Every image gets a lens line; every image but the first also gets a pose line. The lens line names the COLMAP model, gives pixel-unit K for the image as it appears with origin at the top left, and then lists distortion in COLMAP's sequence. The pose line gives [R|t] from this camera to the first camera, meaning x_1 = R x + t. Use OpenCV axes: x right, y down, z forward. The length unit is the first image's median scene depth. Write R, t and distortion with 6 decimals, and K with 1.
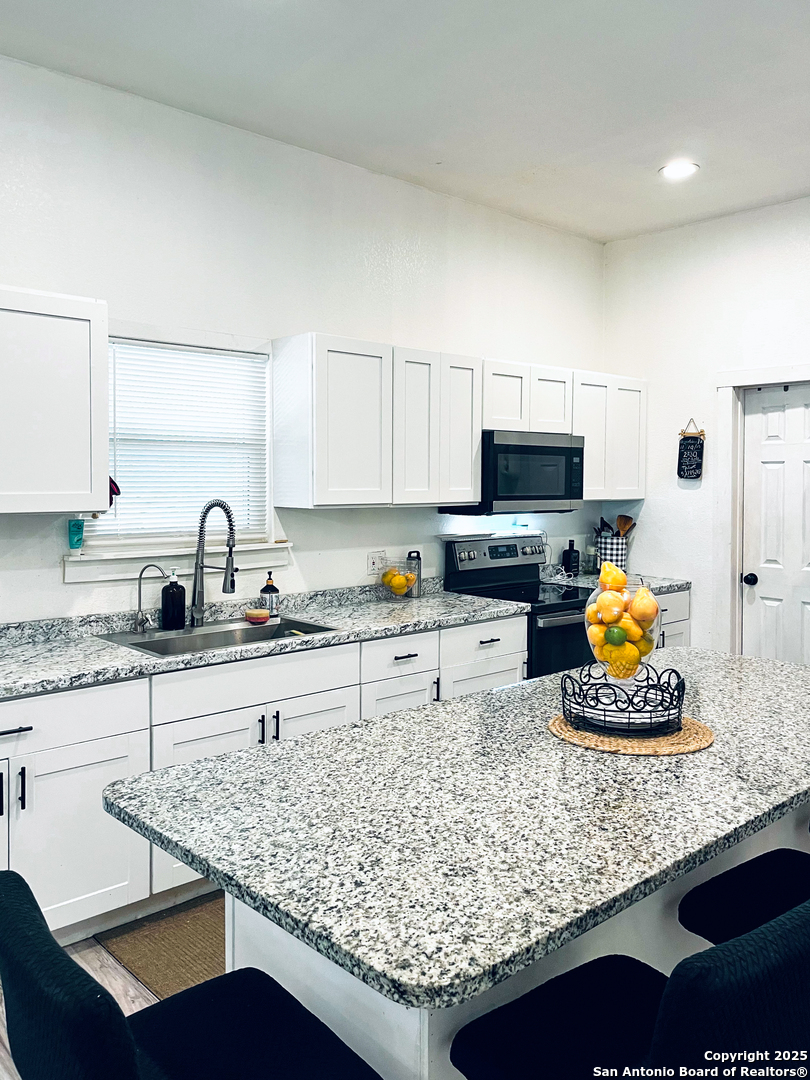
lens RADIAL K [[870.7, 0, 405.0], [0, 870.7, 540.0], [0, 0, 1]] dist [-0.003872, -0.002816]
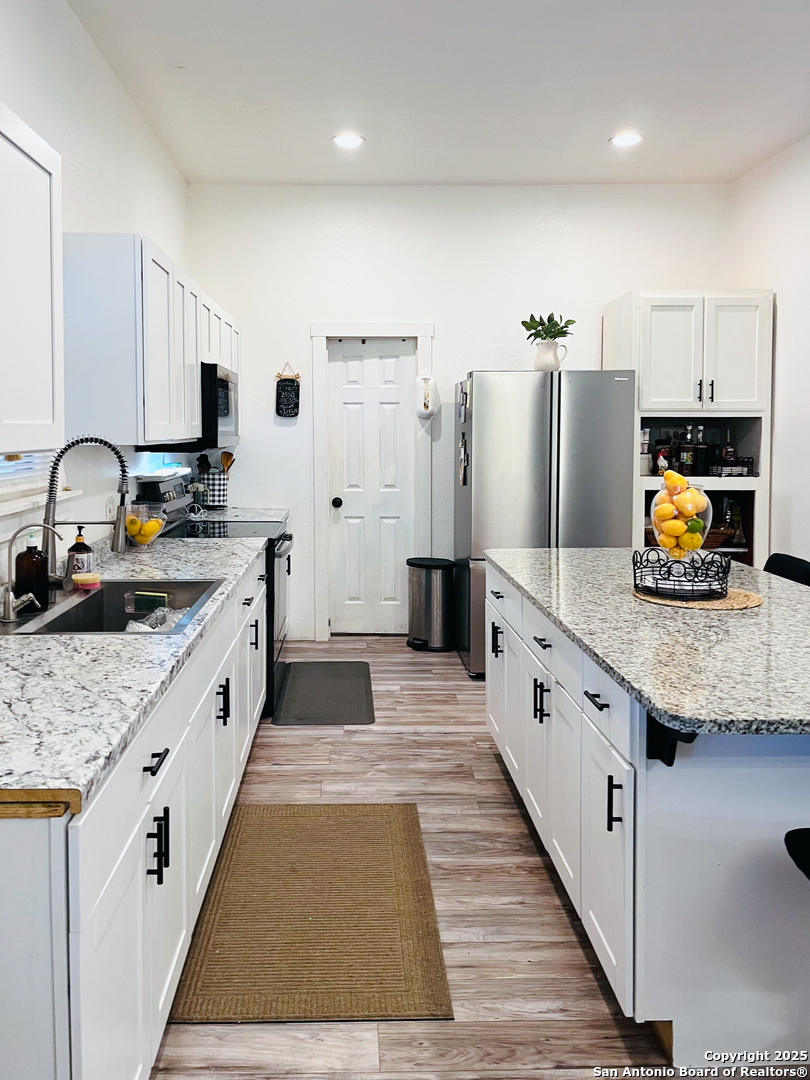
lens RADIAL K [[831.8, 0, 405.0], [0, 831.8, 540.0], [0, 0, 1]] dist [-0.001616, -0.000537]
pose [[0.629977, -0.106696, 0.769249, -0.431840], [0.054736, 0.994154, 0.093065, -0.004639], [-0.774682, -0.016523, 0.632135, 0.213931]]
